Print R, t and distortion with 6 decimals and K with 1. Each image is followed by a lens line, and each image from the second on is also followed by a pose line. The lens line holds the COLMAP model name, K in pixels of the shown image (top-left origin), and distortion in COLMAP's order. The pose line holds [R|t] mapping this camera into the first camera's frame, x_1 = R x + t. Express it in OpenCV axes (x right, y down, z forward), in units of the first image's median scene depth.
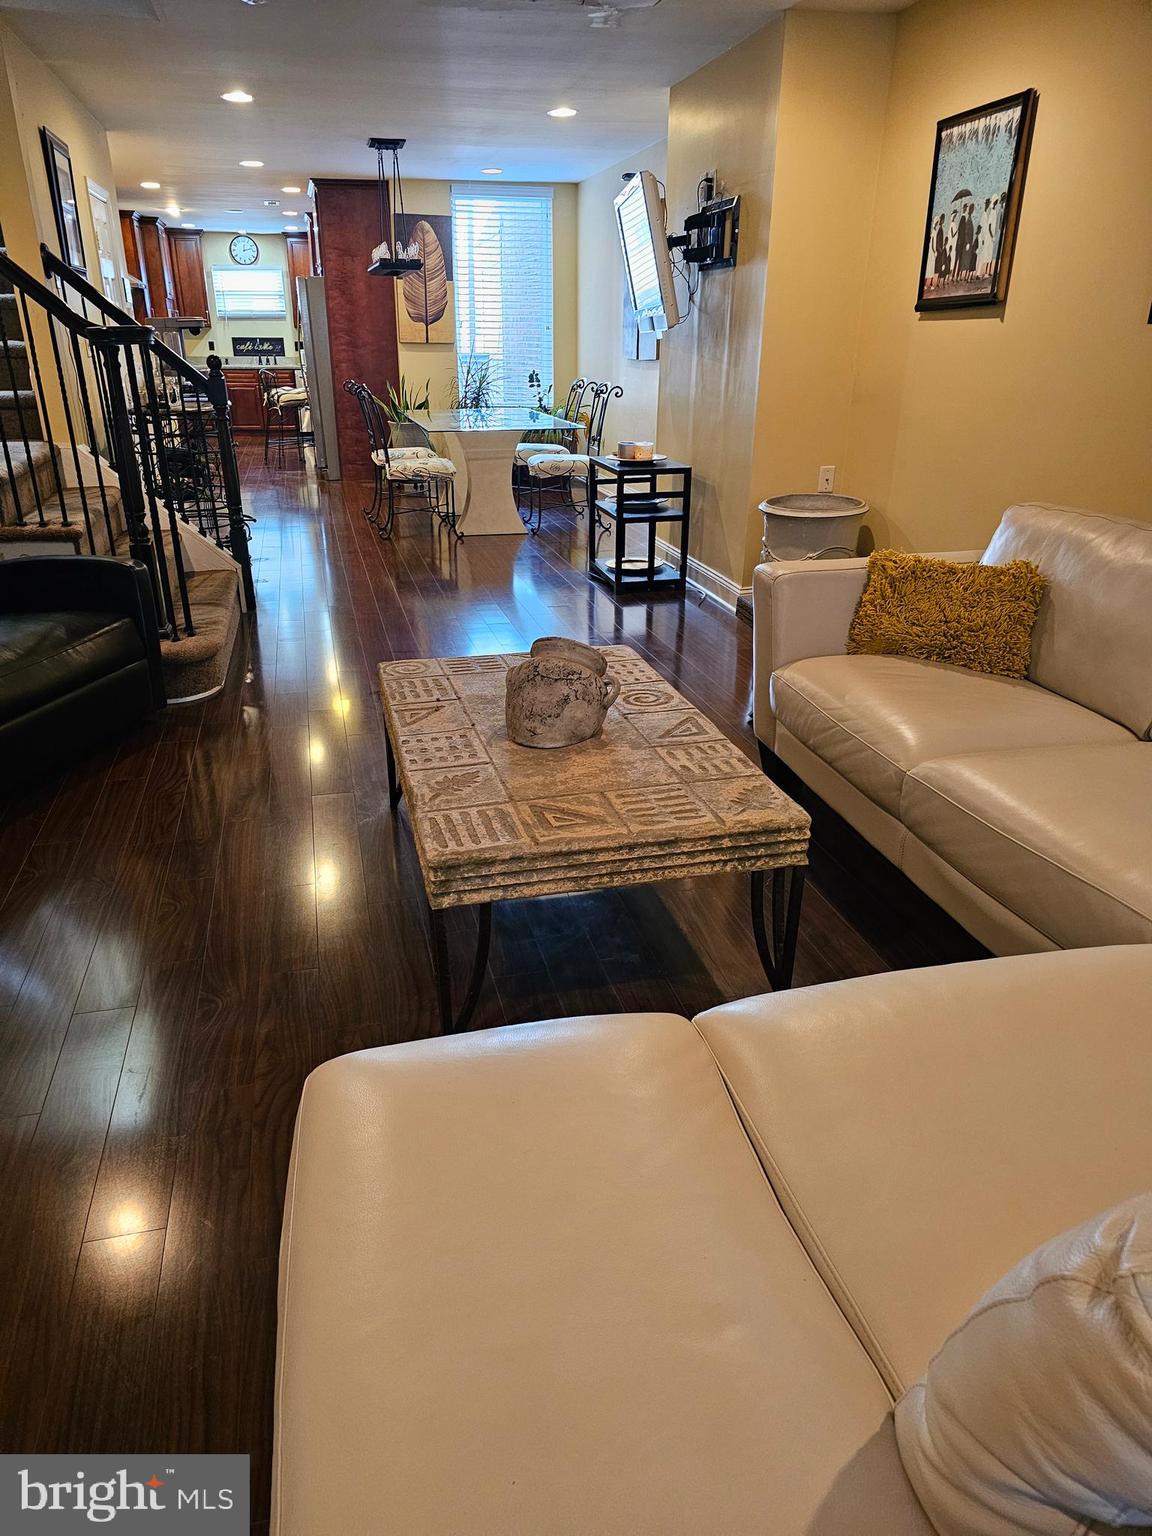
lens RADIAL K [[1046.2, 0, 579.3], [0, 1046.2, 776.3], [0, 0, 1]] dist [0.029963, -0.001361]
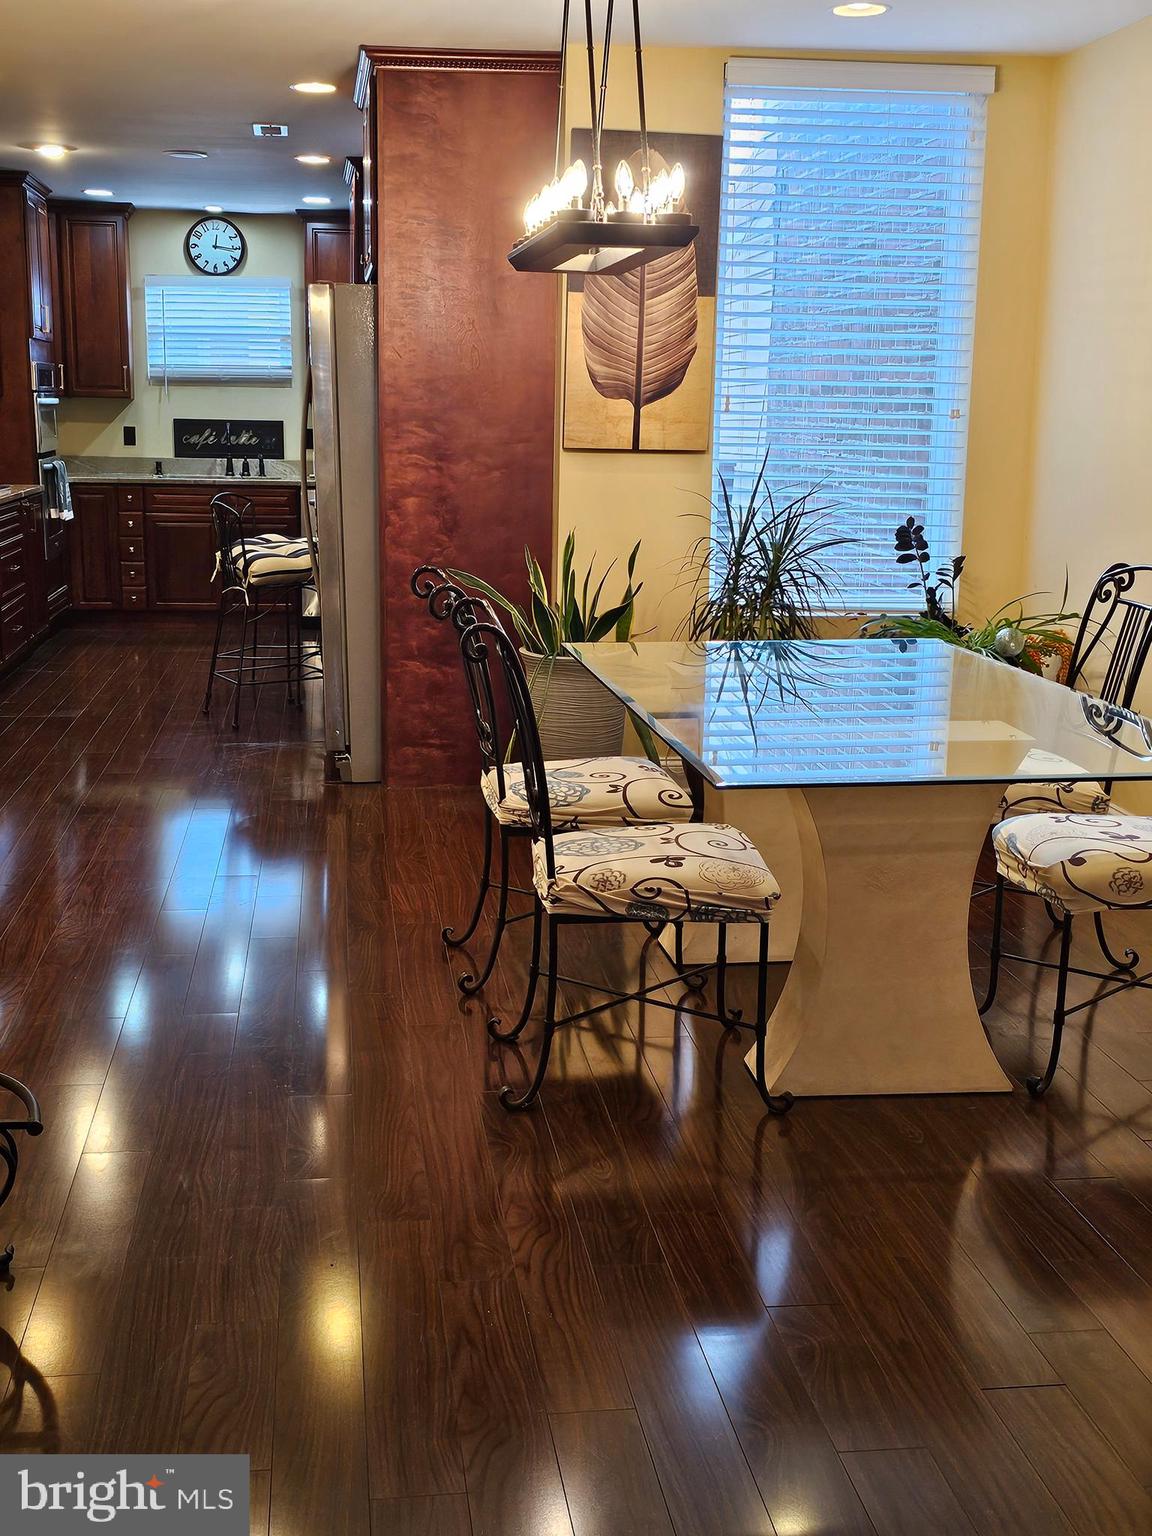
lens RADIAL K [[1910.0, 0, 574.3], [0, 1910.0, 767.0], [0, 0, 1]] dist [0.149542, 0.000000]
pose [[0.993258, 0.031107, -0.111671, -0.068869], [-0.054037, 0.976504, -0.208616, -0.125694], [0.102558, 0.213244, 0.971601, 0.285026]]
